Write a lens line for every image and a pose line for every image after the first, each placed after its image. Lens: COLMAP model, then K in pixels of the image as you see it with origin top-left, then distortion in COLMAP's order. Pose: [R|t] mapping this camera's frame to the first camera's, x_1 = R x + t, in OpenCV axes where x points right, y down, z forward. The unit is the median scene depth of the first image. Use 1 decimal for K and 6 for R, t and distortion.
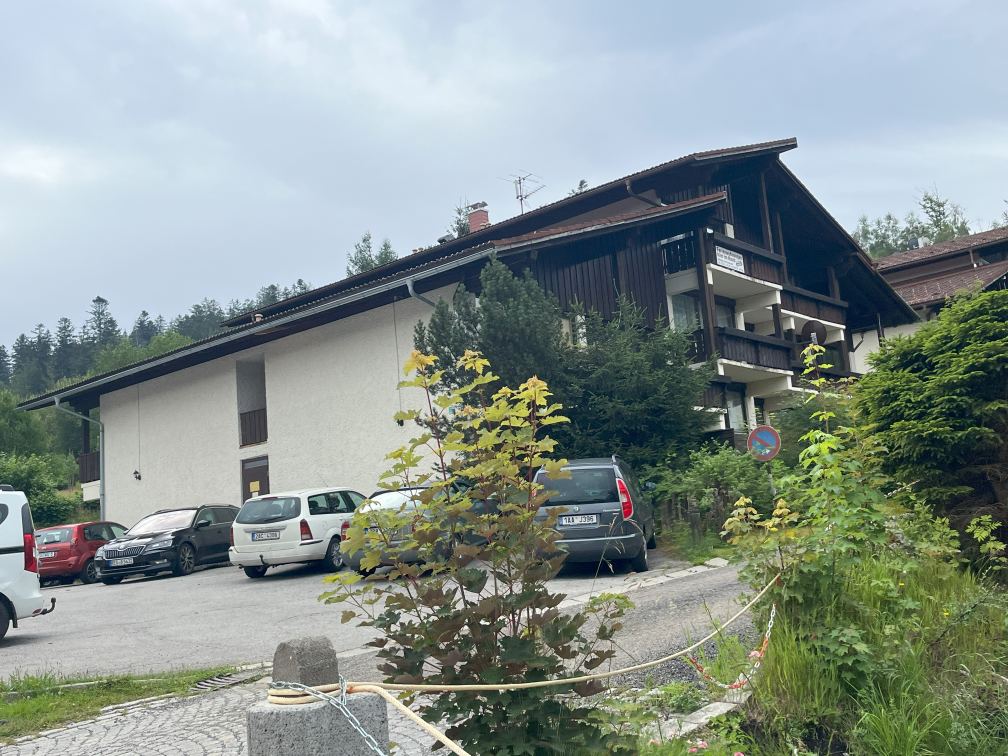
lens RADIAL K [[995.7, 0, 504.0], [0, 995.7, 378.0], [0, 0, 1]] dist [0.098996, -0.183377]
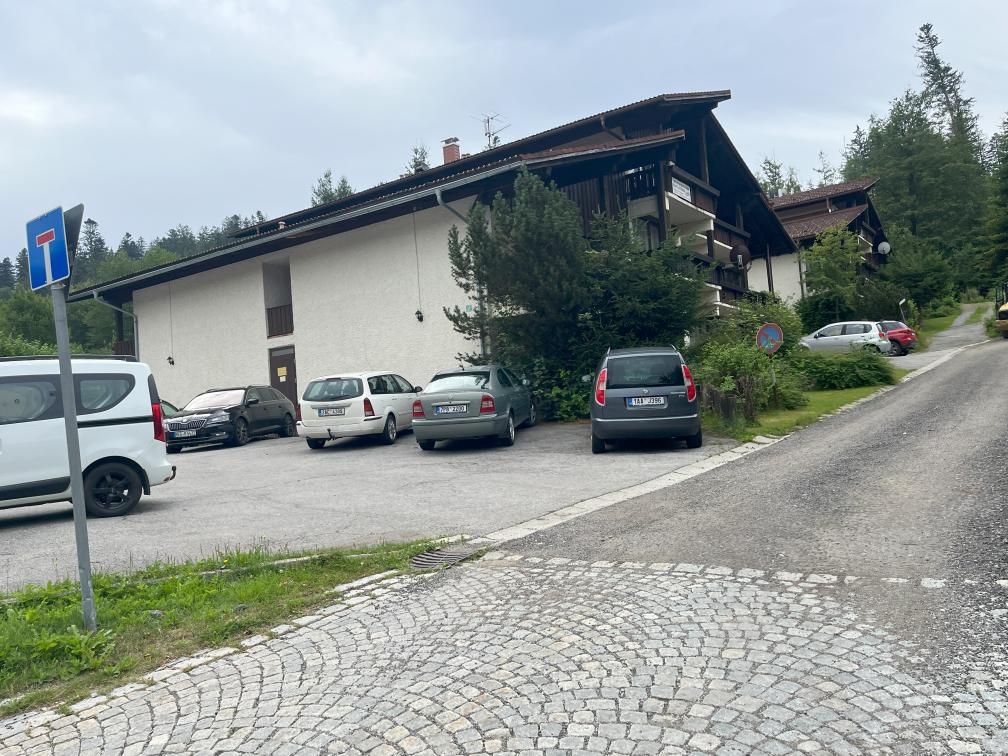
lens RADIAL K [[789.3, 0, 504.0], [0, 789.3, 378.0], [0, 0, 1]] dist [0.039841, -0.002049]
pose [[0.996226, 0.016804, 0.085160, -0.088949], [-0.025647, 0.994263, 0.103839, 0.017142], [-0.082927, -0.105631, 0.990942, 0.085198]]
